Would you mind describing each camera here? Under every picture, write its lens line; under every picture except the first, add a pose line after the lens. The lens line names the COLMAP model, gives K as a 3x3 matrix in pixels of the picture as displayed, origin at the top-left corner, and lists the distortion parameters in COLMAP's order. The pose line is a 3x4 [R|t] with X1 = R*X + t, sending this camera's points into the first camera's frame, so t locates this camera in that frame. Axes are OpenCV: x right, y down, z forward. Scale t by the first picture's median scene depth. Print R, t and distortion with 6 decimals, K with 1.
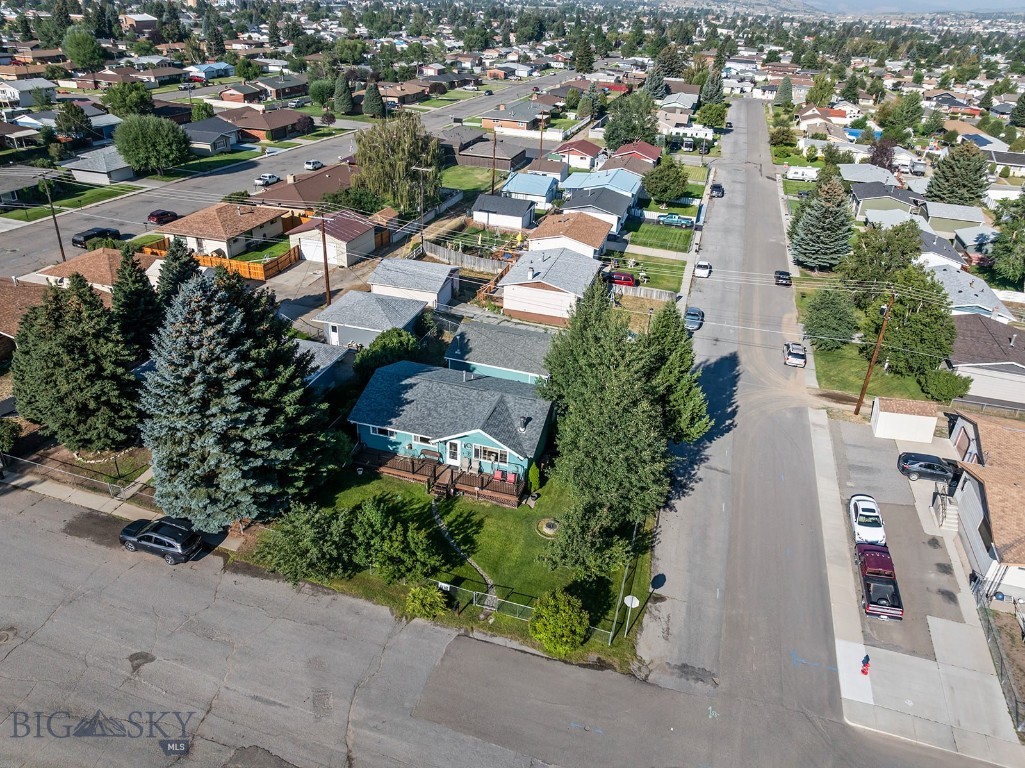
lens RADIAL K [[740.2, 0, 513.4], [0, 740.2, 387.2], [0, 0, 1]] dist [-0.031754, 0.008314]
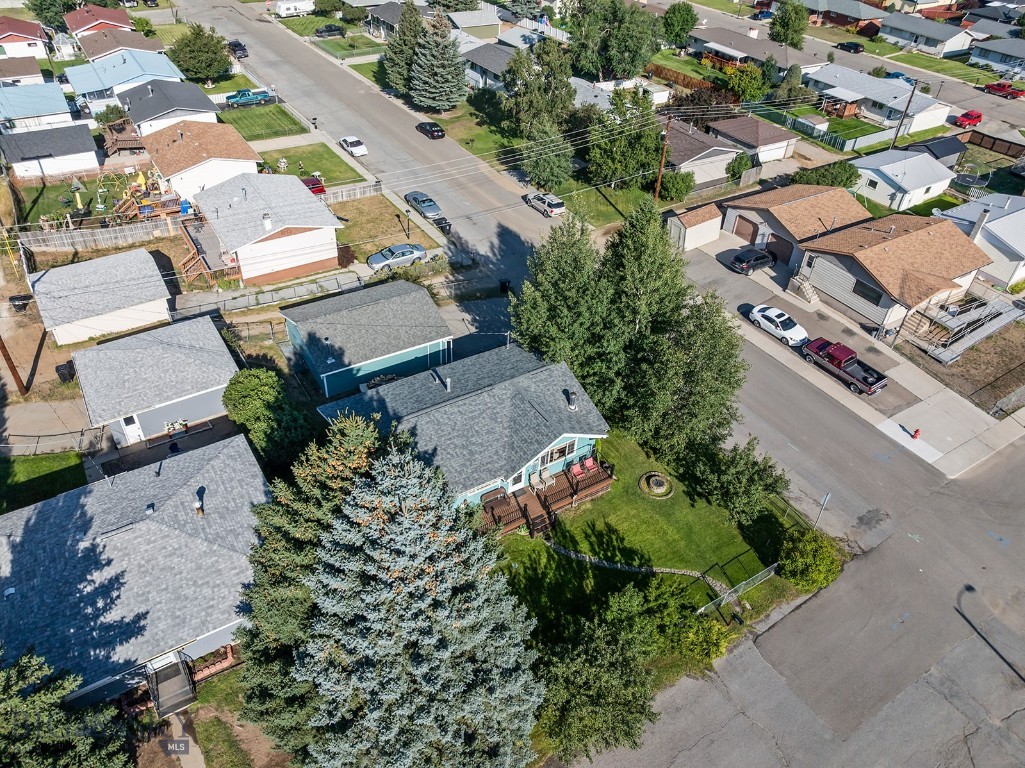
lens RADIAL K [[740.2, 0, 507.8], [0, 740.2, 379.9], [0, 0, 1]] dist [-0.031754, 0.008314]
pose [[0.647039, -0.481341, 0.591314, -0.536615], [0.347996, 0.876482, 0.332683, -0.284569], [-0.678410, -0.009484, 0.734623, 0.464785]]
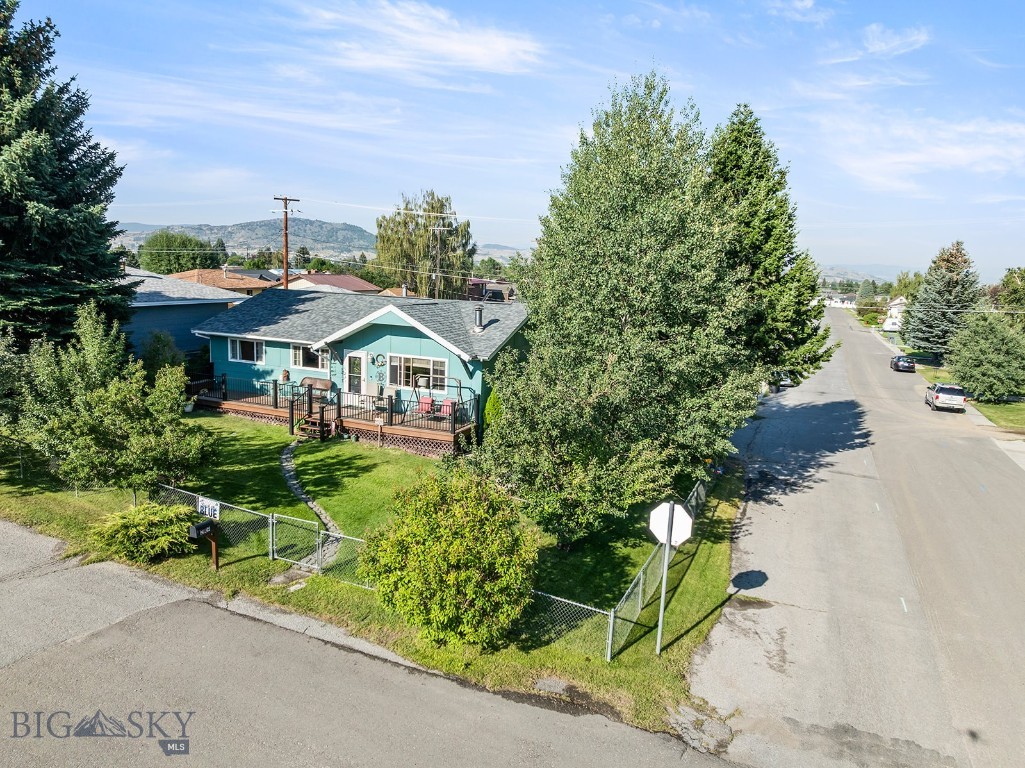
lens RADIAL K [[740.2, 0, 514.2], [0, 740.2, 385.3], [0, 0, 1]] dist [-0.031754, 0.008314]
pose [[0.994106, 0.016741, -0.107114, 0.102414], [-0.052721, 0.937966, -0.342695, 0.294777], [0.094732, 0.346322, 0.933320, 0.535697]]
